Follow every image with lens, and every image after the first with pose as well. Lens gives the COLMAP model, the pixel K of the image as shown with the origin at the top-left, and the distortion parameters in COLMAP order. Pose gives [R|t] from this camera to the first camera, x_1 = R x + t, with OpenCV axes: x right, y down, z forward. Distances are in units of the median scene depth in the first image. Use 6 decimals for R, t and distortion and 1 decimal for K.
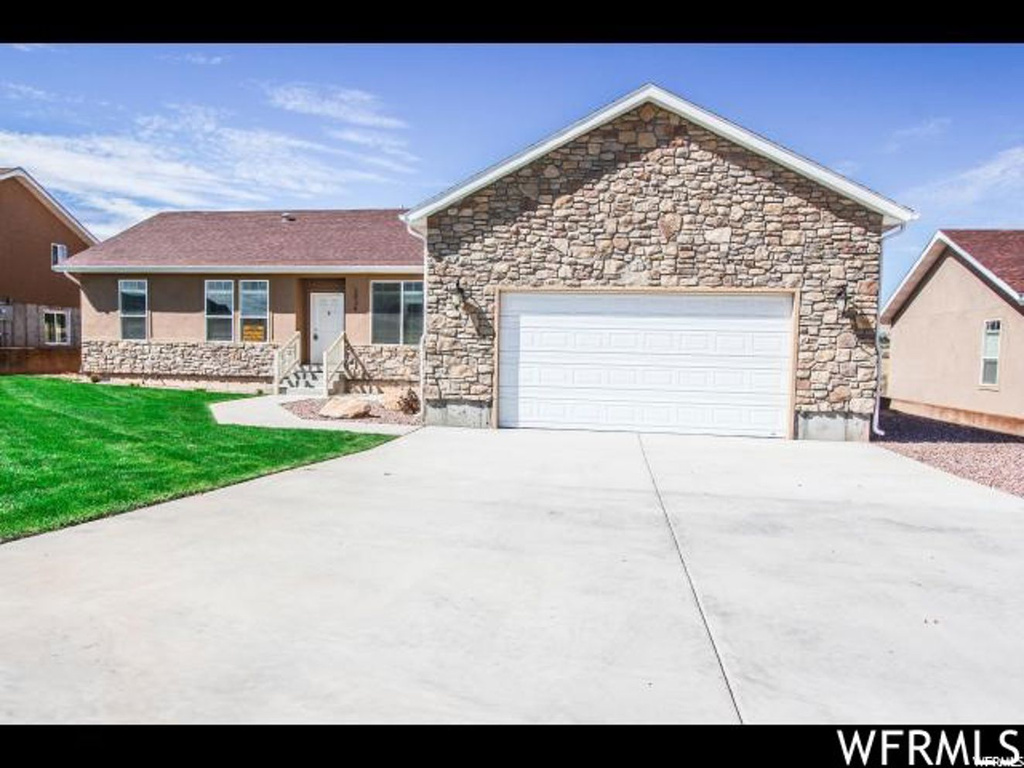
lens RADIAL K [[723.3, 0, 512.0], [0, 723.3, 384.0], [0, 0, 1]] dist [0.004212, 0.002335]
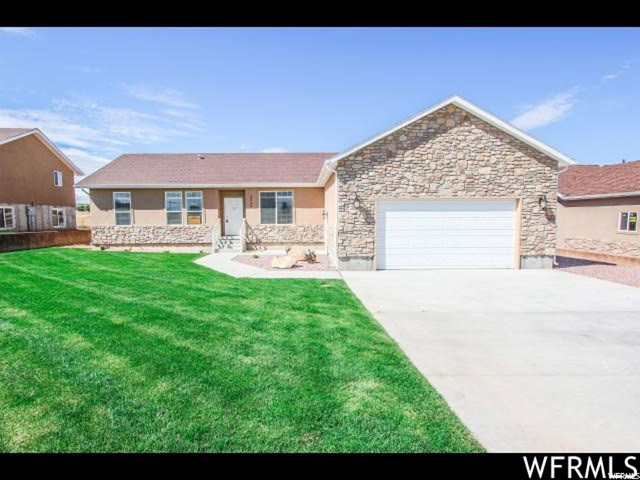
lens RADIAL K [[343.8, 0, 320.0], [0, 343.8, 240.0], [0, 0, 1]] dist [-0.003914, -0.000615]
pose [[0.984360, -0.036701, 0.172302, -0.331243], [0.033555, 0.999213, 0.021132, -0.045748], [-0.172942, -0.015020, 0.984817, 0.123814]]
